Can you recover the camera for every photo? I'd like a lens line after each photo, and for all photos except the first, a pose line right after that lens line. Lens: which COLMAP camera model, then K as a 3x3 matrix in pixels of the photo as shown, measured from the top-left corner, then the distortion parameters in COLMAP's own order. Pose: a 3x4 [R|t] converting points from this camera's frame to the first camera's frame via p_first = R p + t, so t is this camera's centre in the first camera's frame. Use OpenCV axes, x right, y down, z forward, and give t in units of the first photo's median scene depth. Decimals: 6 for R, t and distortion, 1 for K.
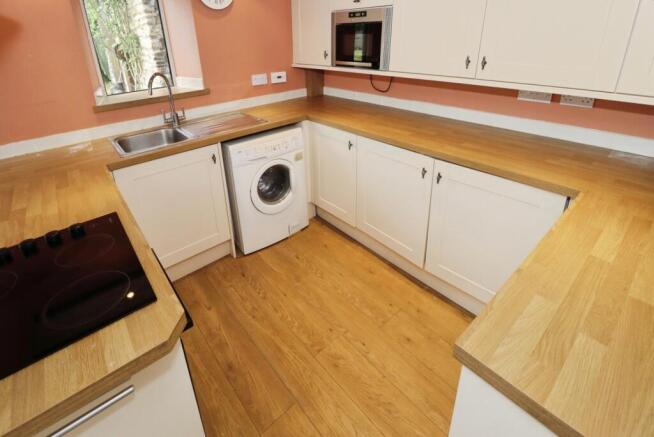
lens RADIAL K [[314.2, 0, 332.7], [0, 314.2, 171.8], [0, 0, 1]] dist [0.001432, -0.010813]
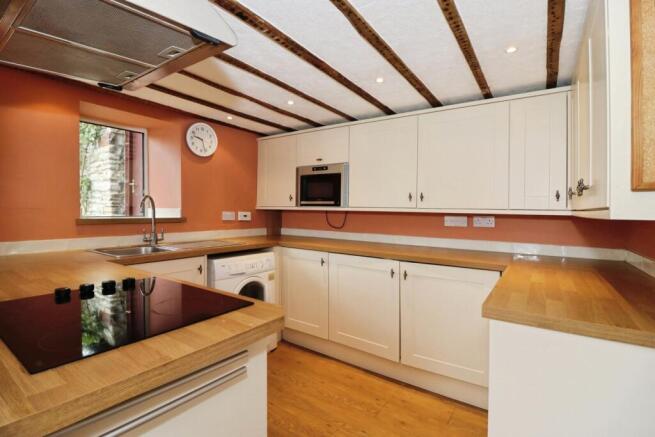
lens RADIAL K [[311.1, 0, 327.5], [0, 311.1, 218.5], [0, 0, 1]] dist [0.000074, -0.008891]
pose [[0.969558, 0.050770, 0.239541, -0.190081], [0.045252, 0.924266, -0.379057, 0.184533], [-0.240645, 0.378357, 0.893832, -0.088434]]
